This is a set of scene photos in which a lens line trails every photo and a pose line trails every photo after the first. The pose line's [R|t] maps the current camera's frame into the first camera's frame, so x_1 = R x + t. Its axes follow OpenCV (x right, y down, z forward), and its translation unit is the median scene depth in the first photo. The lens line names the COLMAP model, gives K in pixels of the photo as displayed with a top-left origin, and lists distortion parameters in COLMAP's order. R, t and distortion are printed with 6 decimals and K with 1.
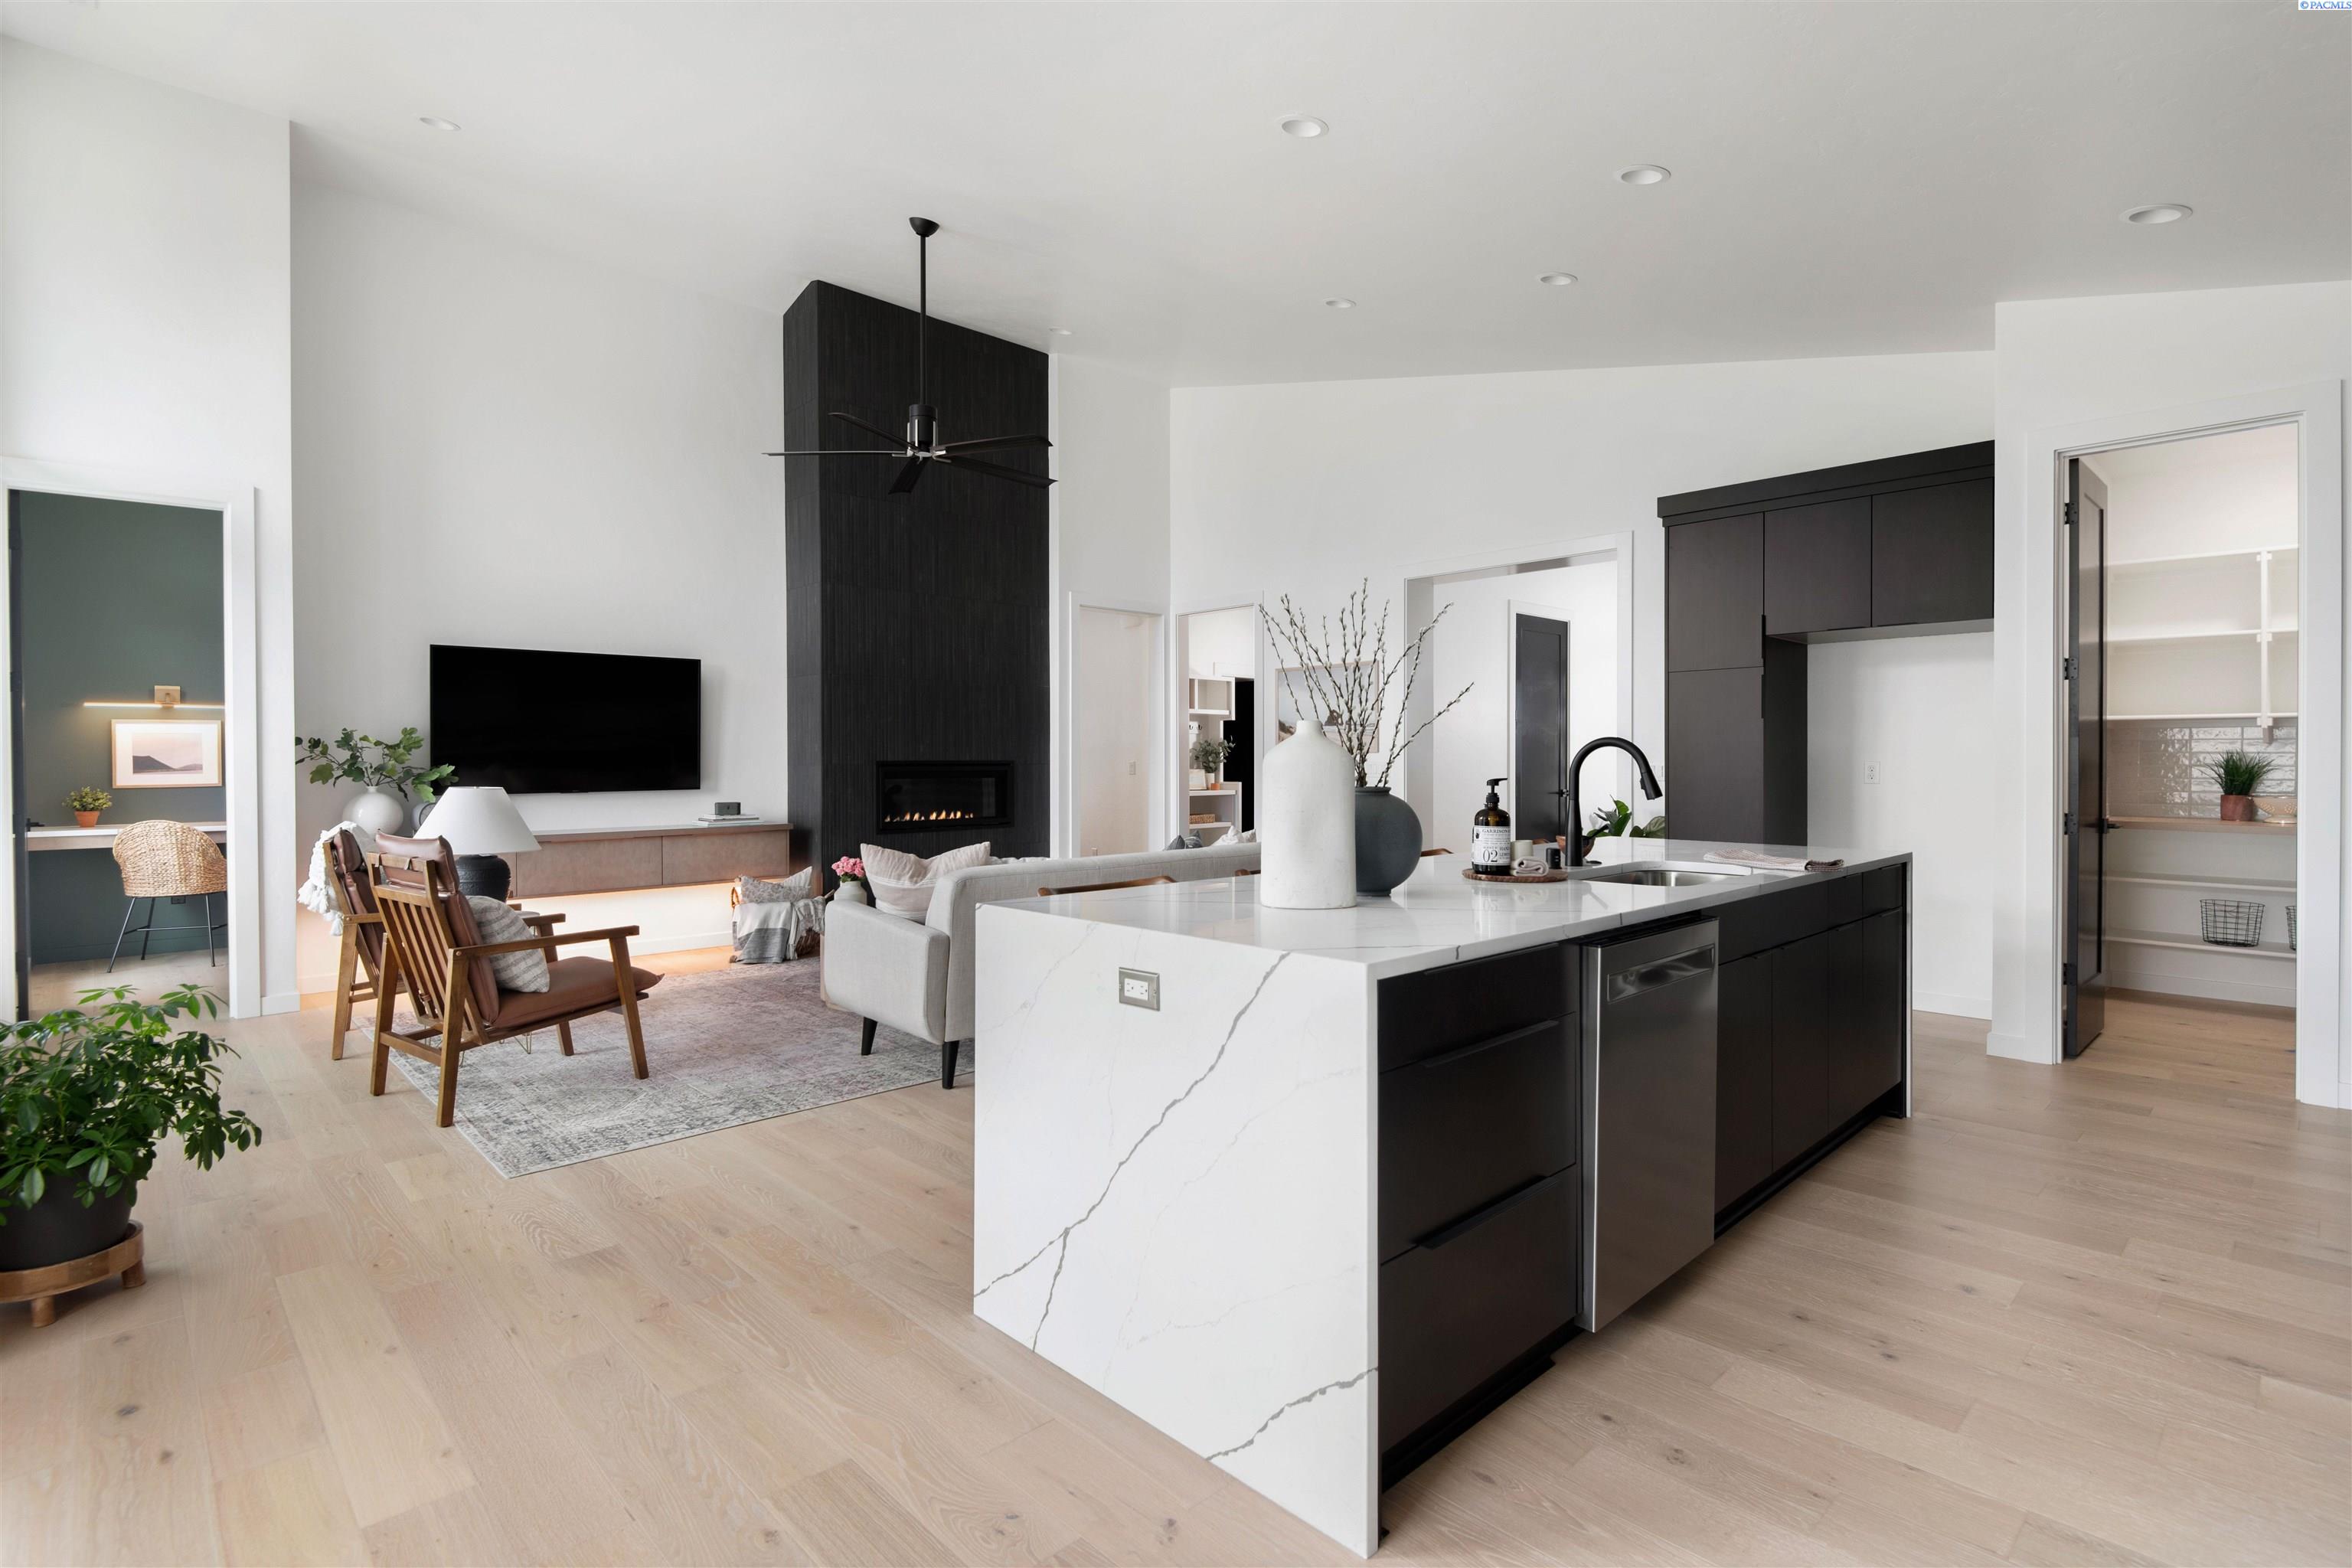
lens RADIAL K [[1115.2, 0, 1176.0], [0, 1115.2, 784.0], [0, 0, 1]] dist [0.002668, -0.014228]
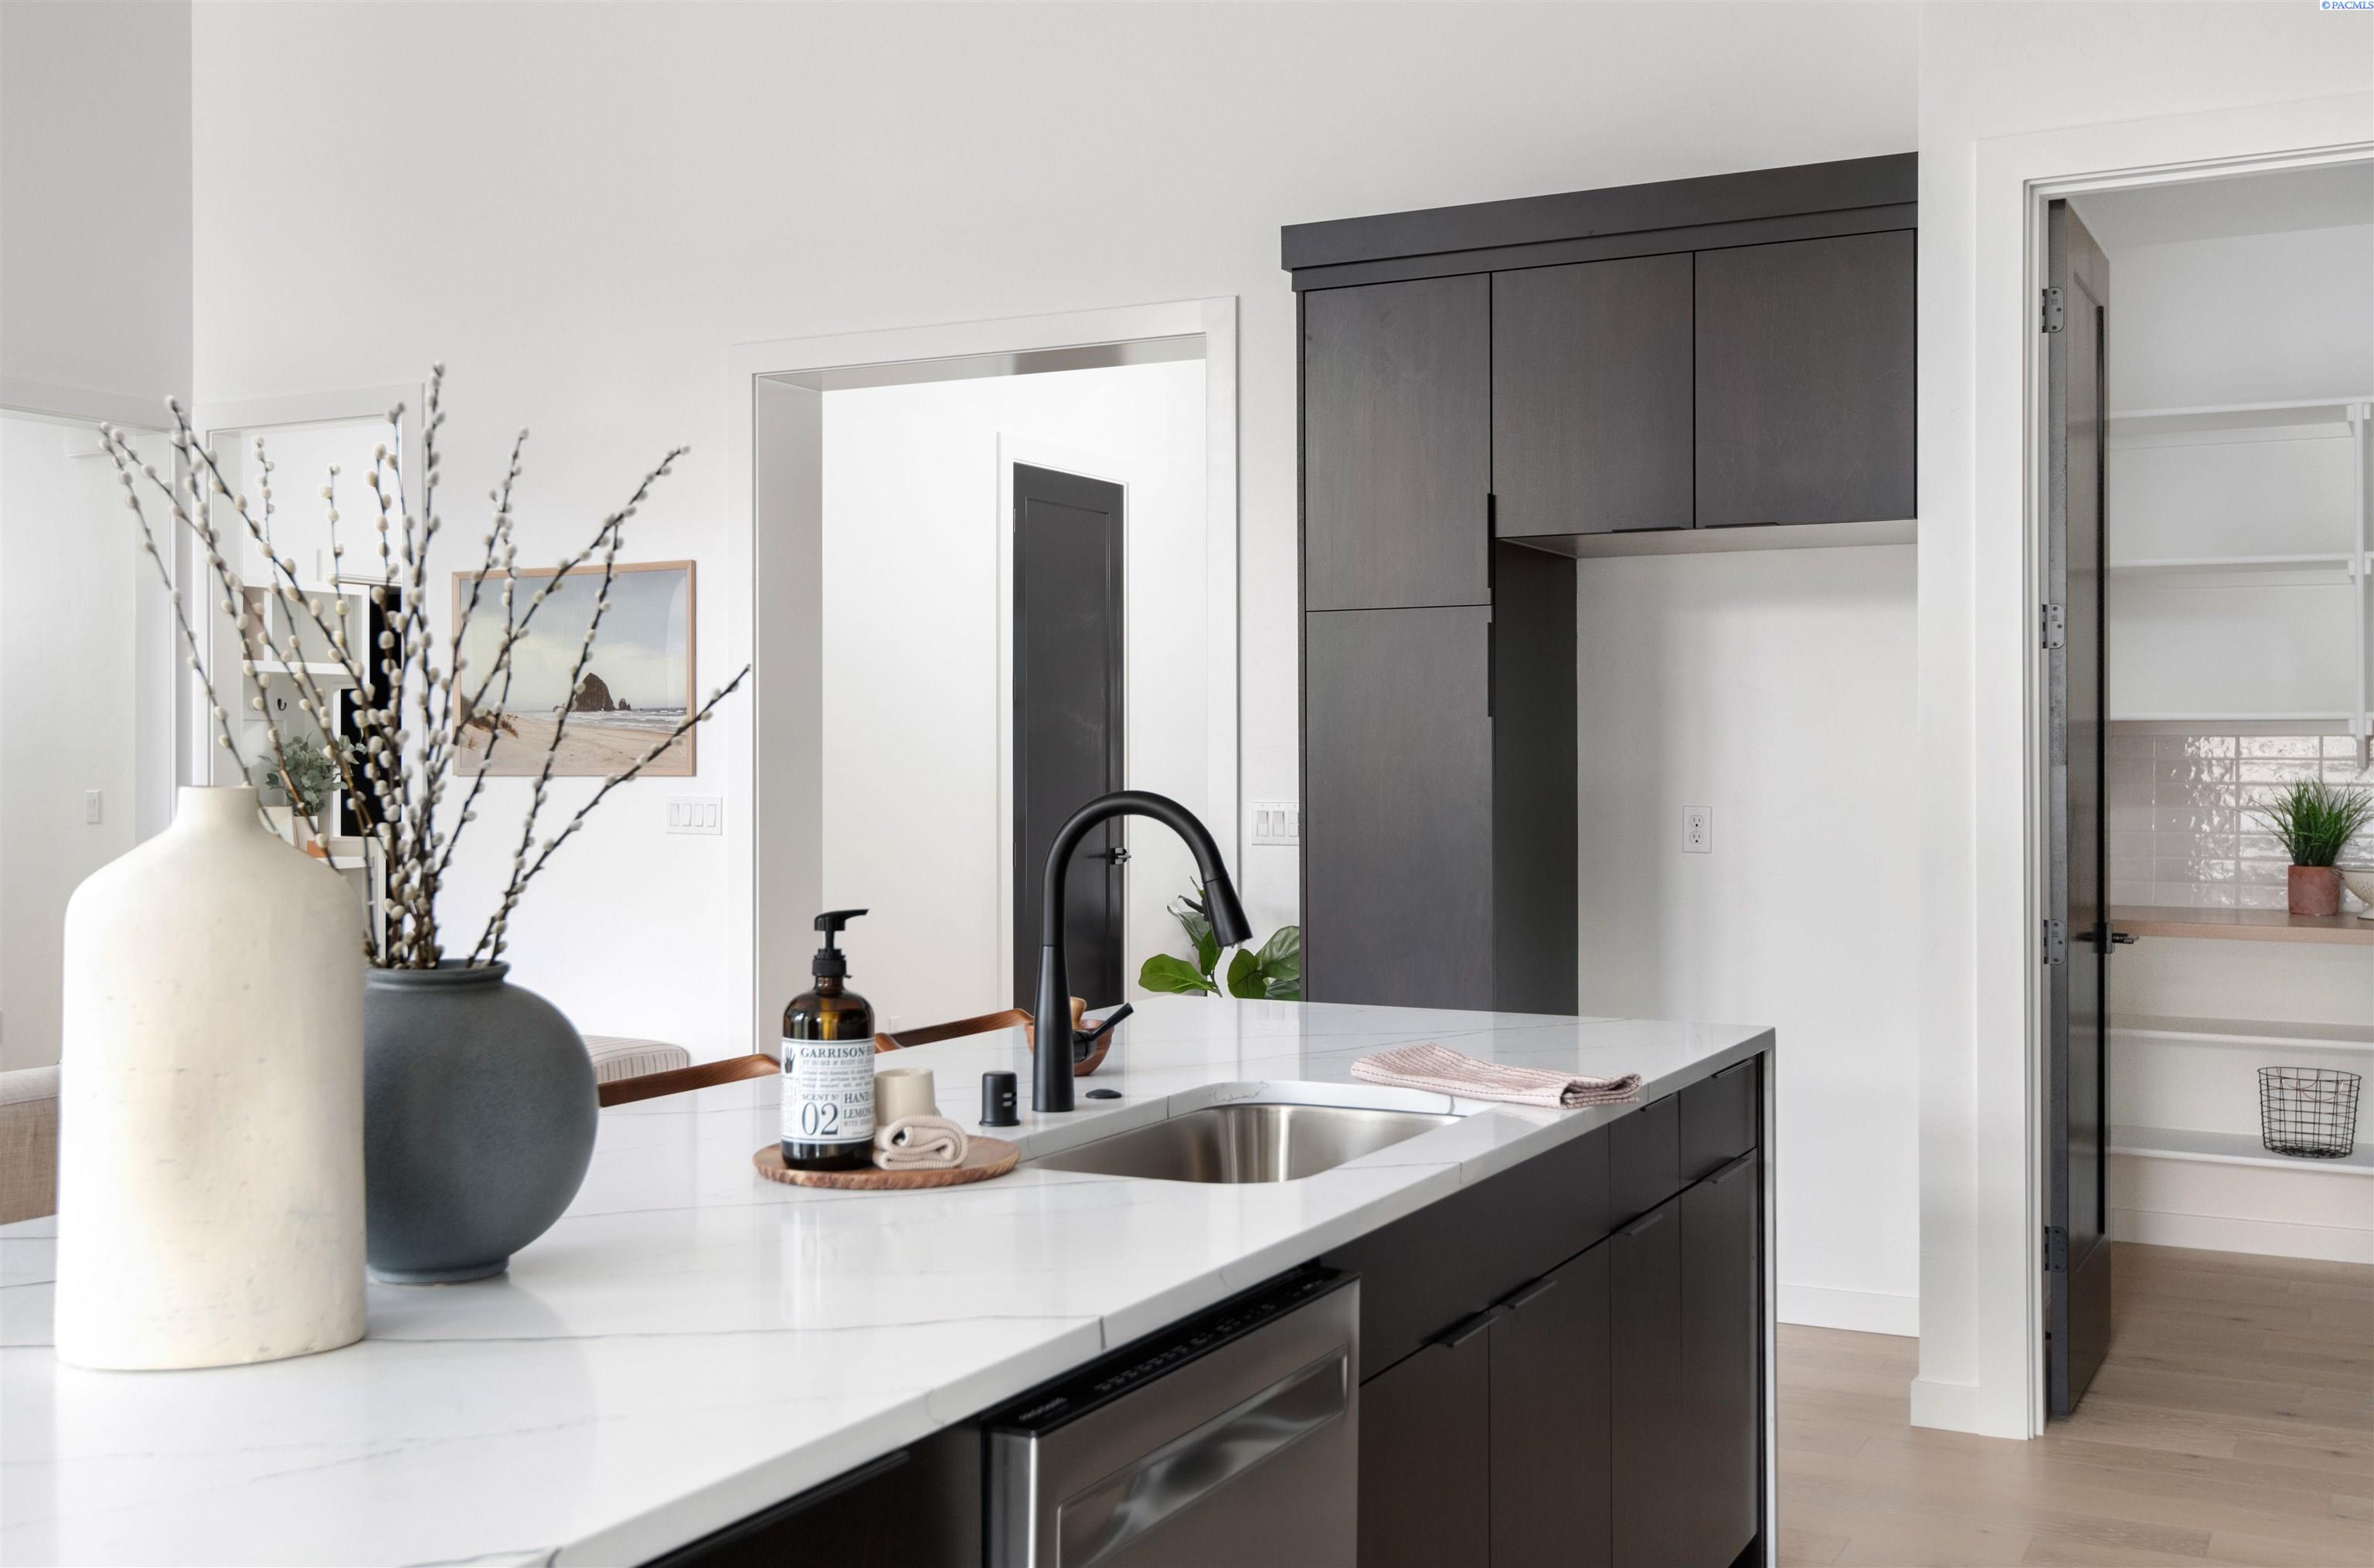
lens RADIAL K [[2282.4, 0, 1187.0], [0, 2282.4, 784.0], [0, 0, 1]] dist [0.016901, -0.007532]
pose [[0.943521, -0.005445, 0.331267, 0.101250], [0.006082, 0.999981, -0.000887, -0.033722], [-0.331256, 0.002852, 0.943537, 0.160959]]
